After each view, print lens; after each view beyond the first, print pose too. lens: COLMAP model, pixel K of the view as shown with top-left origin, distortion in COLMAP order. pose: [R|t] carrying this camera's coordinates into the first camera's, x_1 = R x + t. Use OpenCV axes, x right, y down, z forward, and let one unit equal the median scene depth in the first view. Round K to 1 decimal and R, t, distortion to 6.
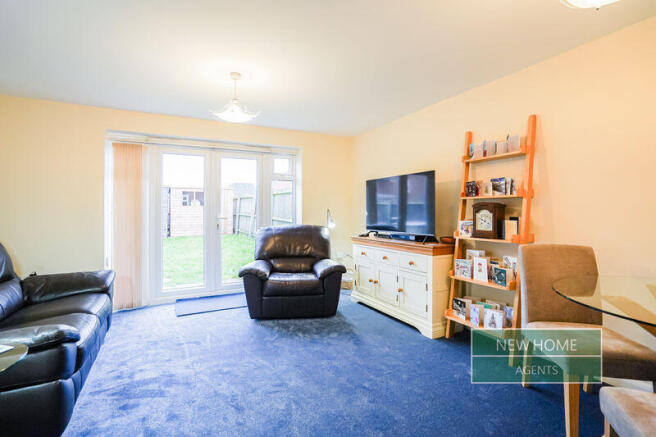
lens RADIAL K [[303.7, 0, 324.8], [0, 303.7, 212.4], [0, 0, 1]] dist [-0.017709, 0.006298]
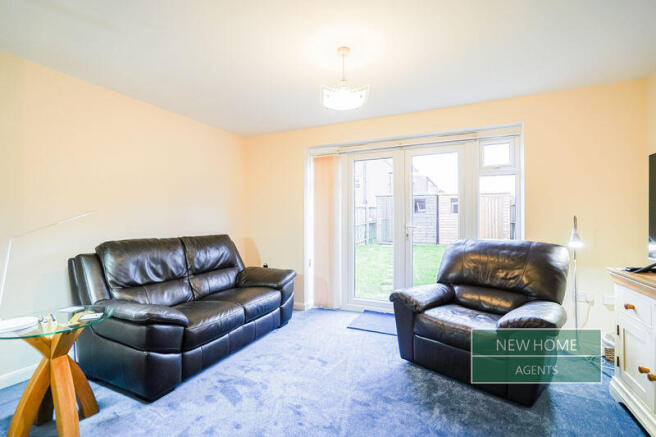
lens RADIAL K [[303.7, 0, 325.1], [0, 303.7, 219.4], [0, 0, 1]] dist [-0.017709, 0.006298]
pose [[0.596974, 0.005674, -0.802240, 0.232846], [-0.008037, 0.999967, 0.001092, -0.001430], [0.802220, 0.005795, 0.597000, 0.345732]]
